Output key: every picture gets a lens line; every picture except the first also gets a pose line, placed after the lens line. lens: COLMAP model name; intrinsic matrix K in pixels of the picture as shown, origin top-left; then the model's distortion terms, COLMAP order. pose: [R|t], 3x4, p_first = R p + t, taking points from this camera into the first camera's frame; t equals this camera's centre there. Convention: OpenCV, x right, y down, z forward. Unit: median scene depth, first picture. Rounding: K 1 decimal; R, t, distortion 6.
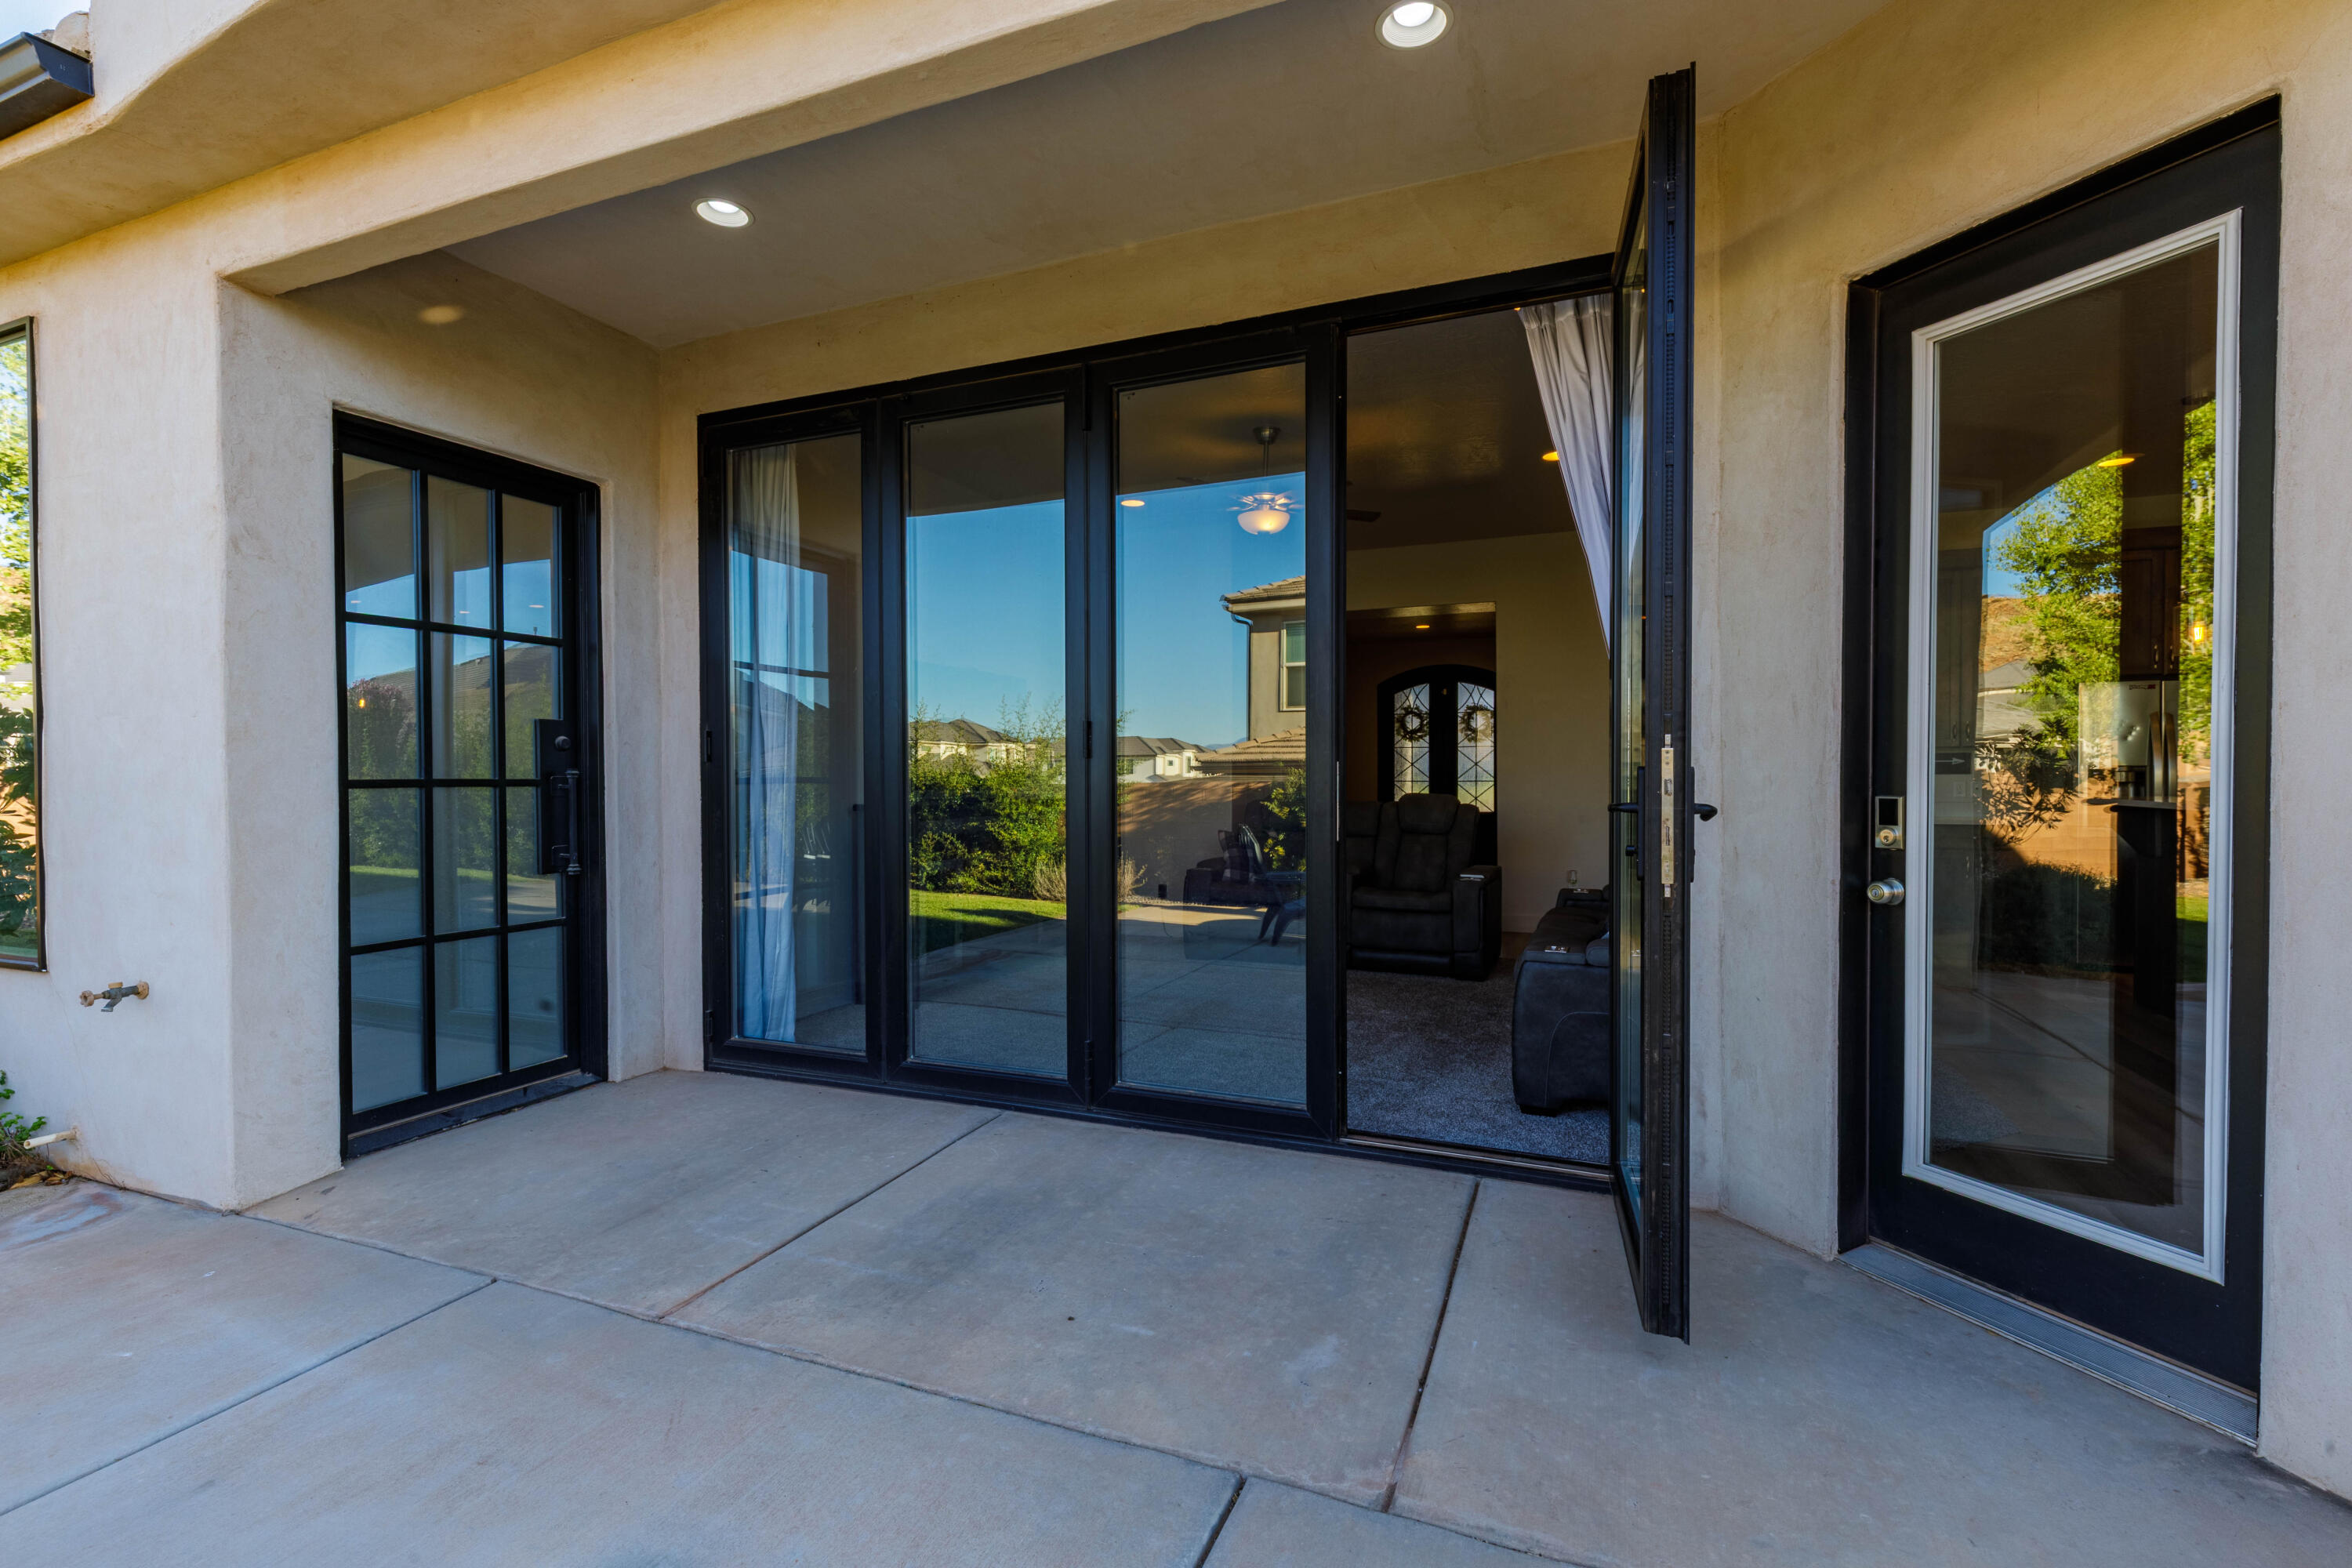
lens RADIAL K [[1055.2, 0, 1182.5], [0, 1055.2, 782.9], [0, 0, 1]] dist [0.003866, -0.000530]
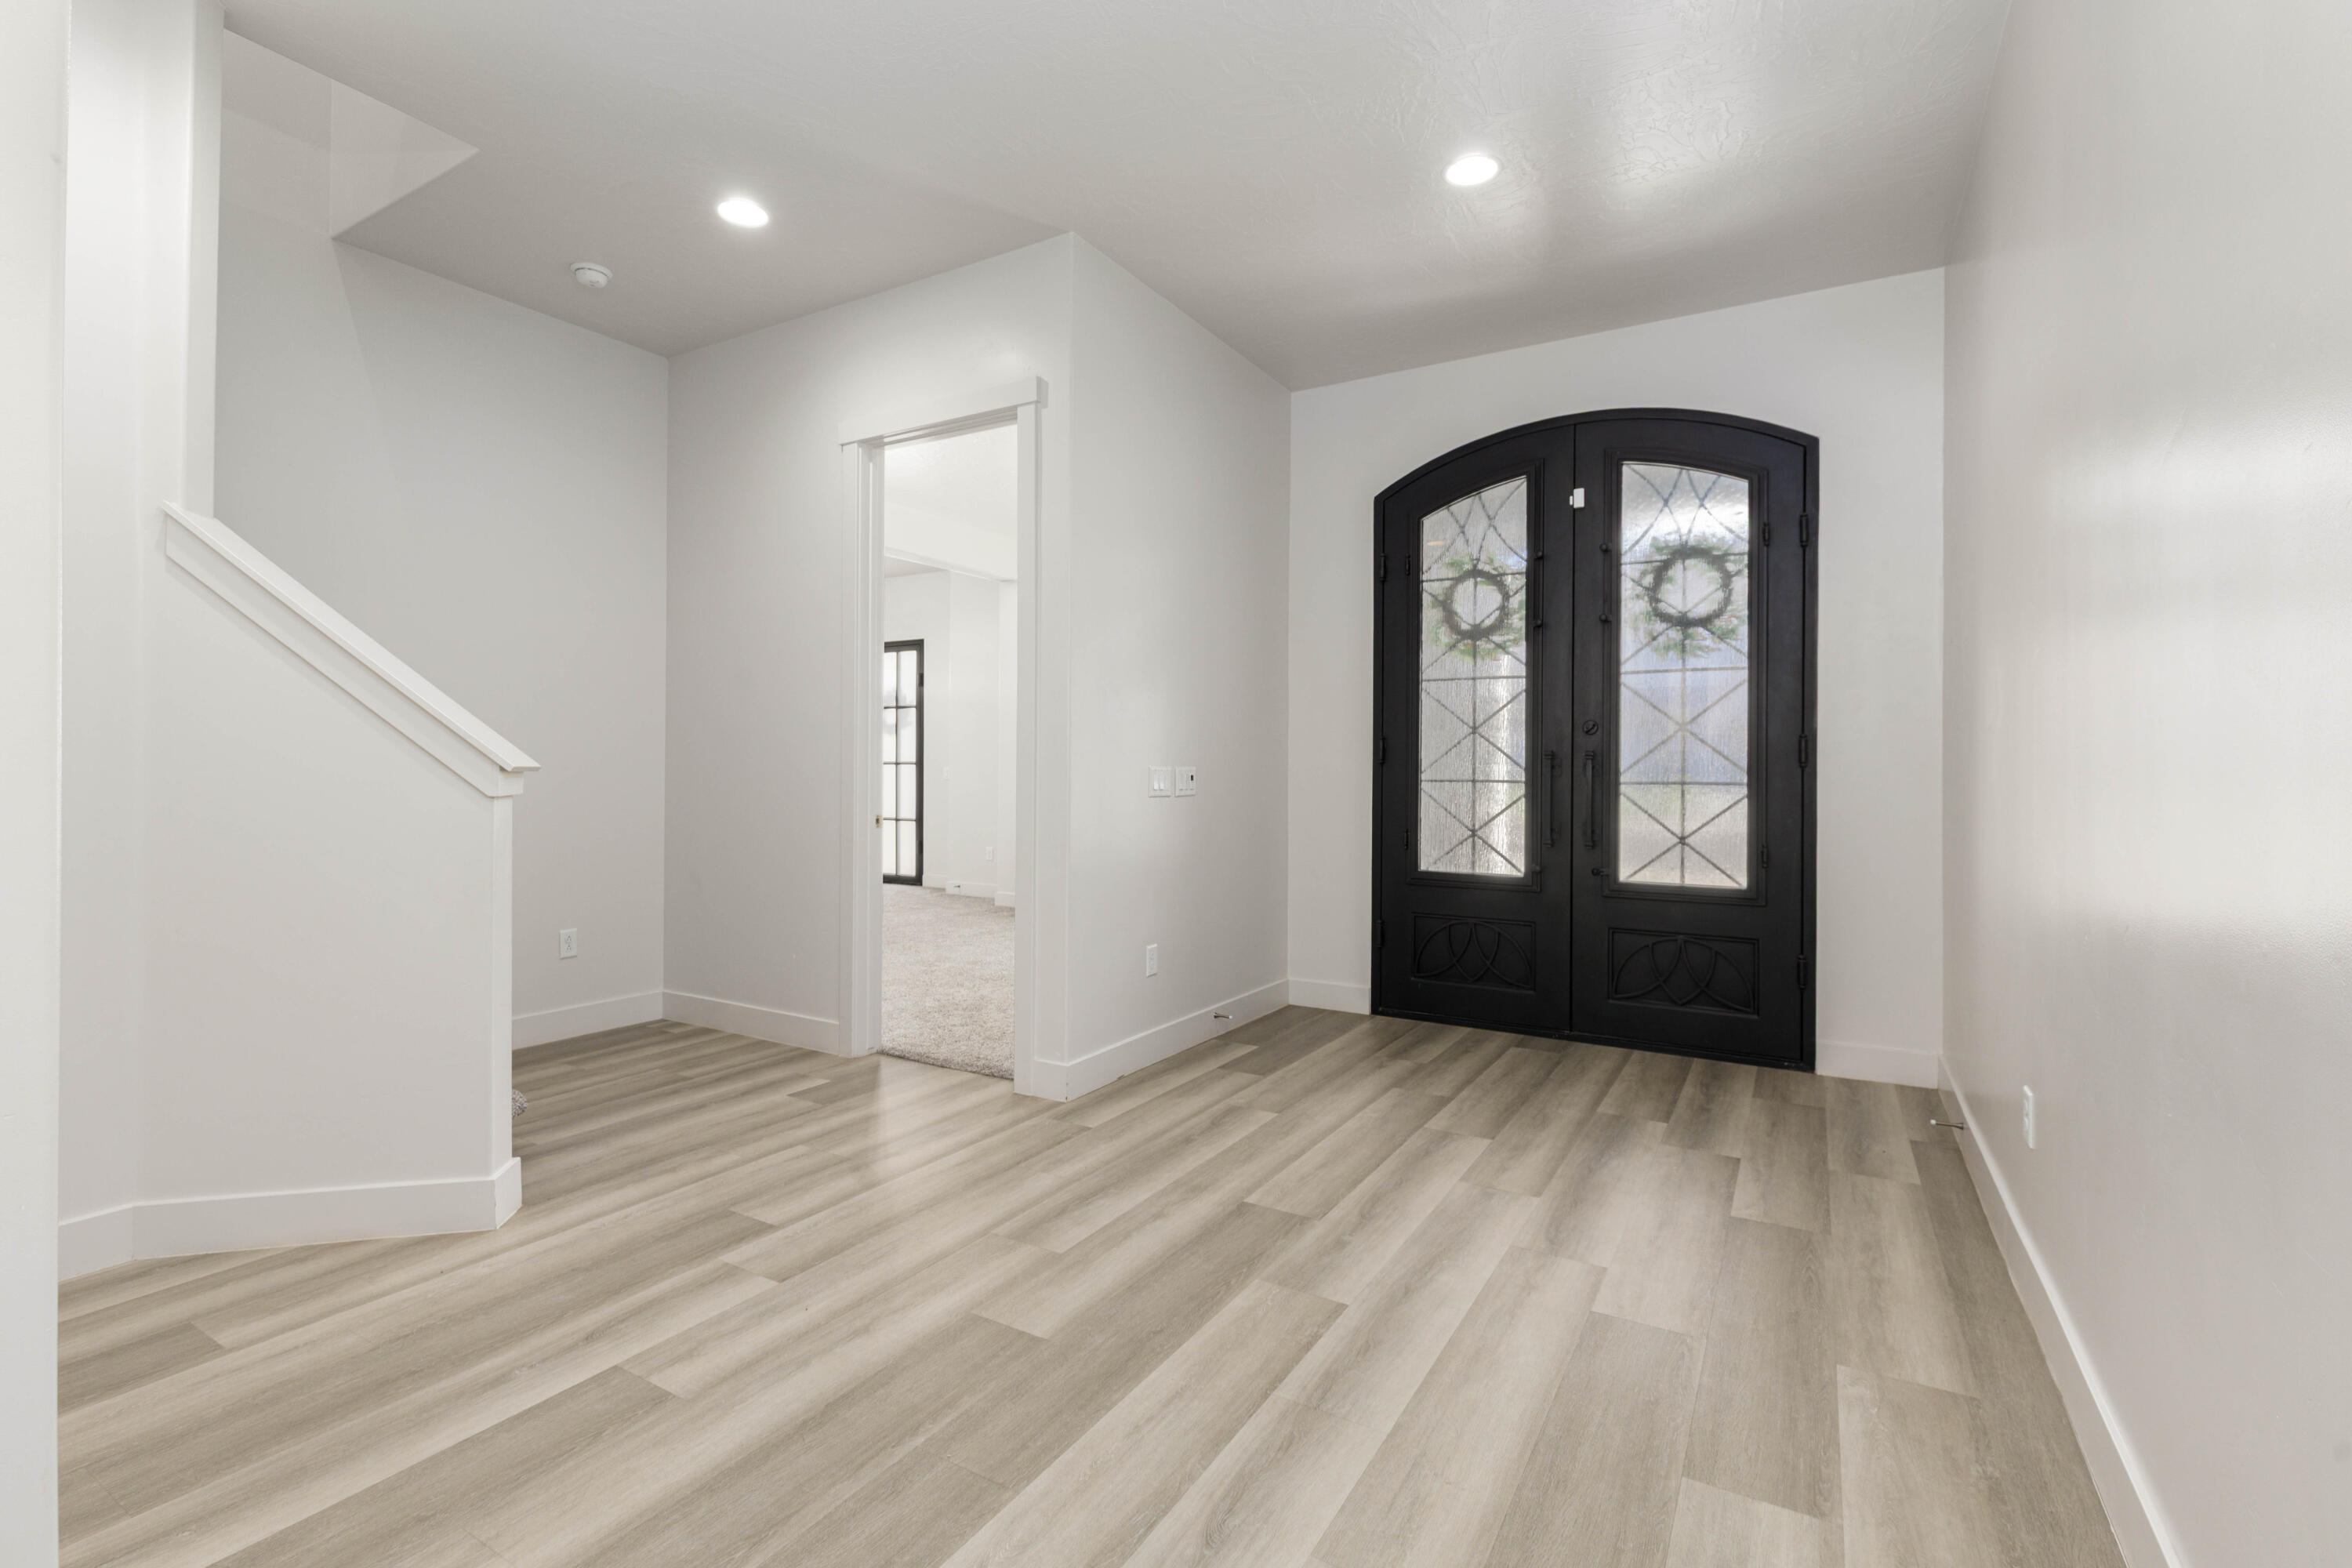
lens RADIAL K [[1055.2, 0, 1170.4], [0, 1055.2, 779.3], [0, 0, 1]] dist [0.003866, -0.000530]
pose [[0.990071, 0.002998, -0.140533, 0.170612], [-0.004414, 0.999943, -0.009766, 0.001171], [0.140495, 0.010289, 0.990028, 0.664385]]
